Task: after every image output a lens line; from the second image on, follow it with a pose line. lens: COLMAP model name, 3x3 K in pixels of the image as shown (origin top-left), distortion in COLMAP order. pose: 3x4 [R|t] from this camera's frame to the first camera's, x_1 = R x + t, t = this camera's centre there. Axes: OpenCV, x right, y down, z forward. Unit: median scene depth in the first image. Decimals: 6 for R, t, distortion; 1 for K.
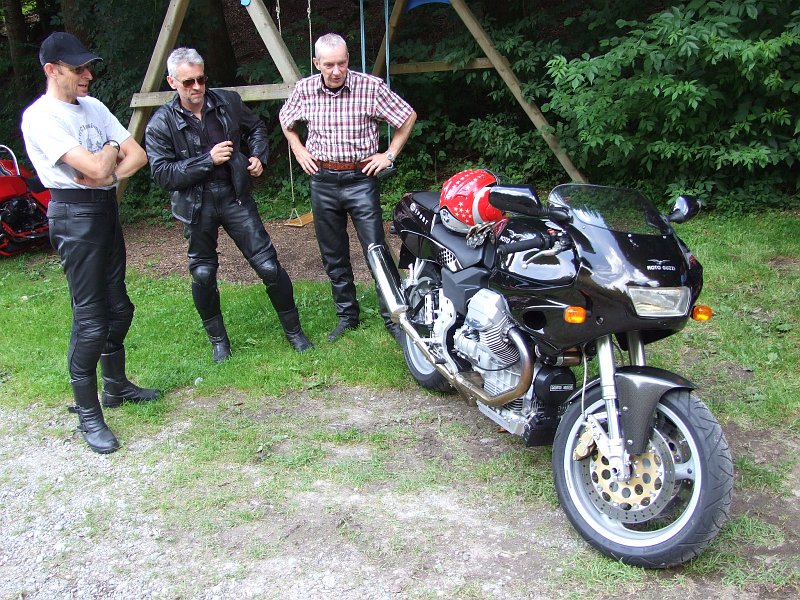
lens RADIAL K [[793.1, 0, 400.0], [0, 793.1, 300.0], [0, 0, 1]] dist [-0.016762, 0.000450]
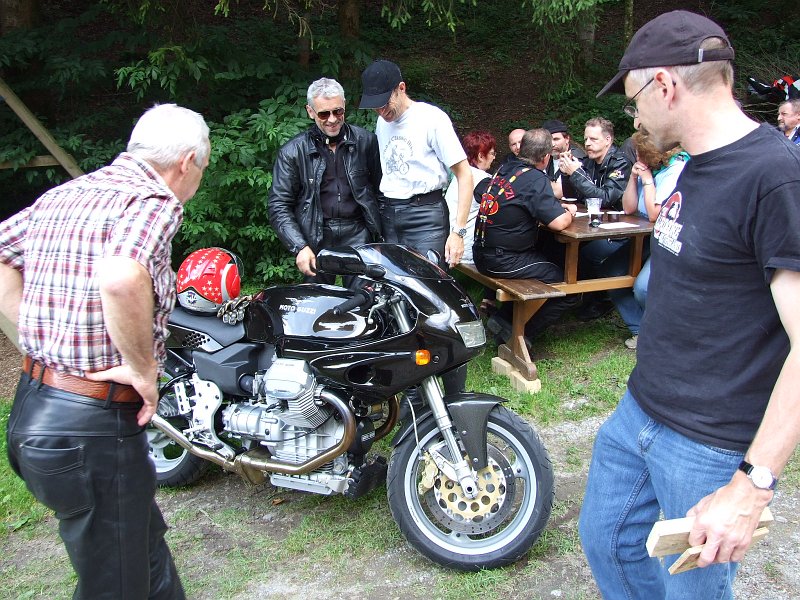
lens RADIAL K [[722.3, 0, 400.5], [0, 722.3, 292.8], [0, 0, 1]] dist [-0.028363, 0.016767]
pose [[0.762080, -0.110809, 0.637931, -0.318974], [0.191010, 0.979874, -0.057978, -0.012251], [-0.618668, 0.166035, 0.767908, 0.174082]]
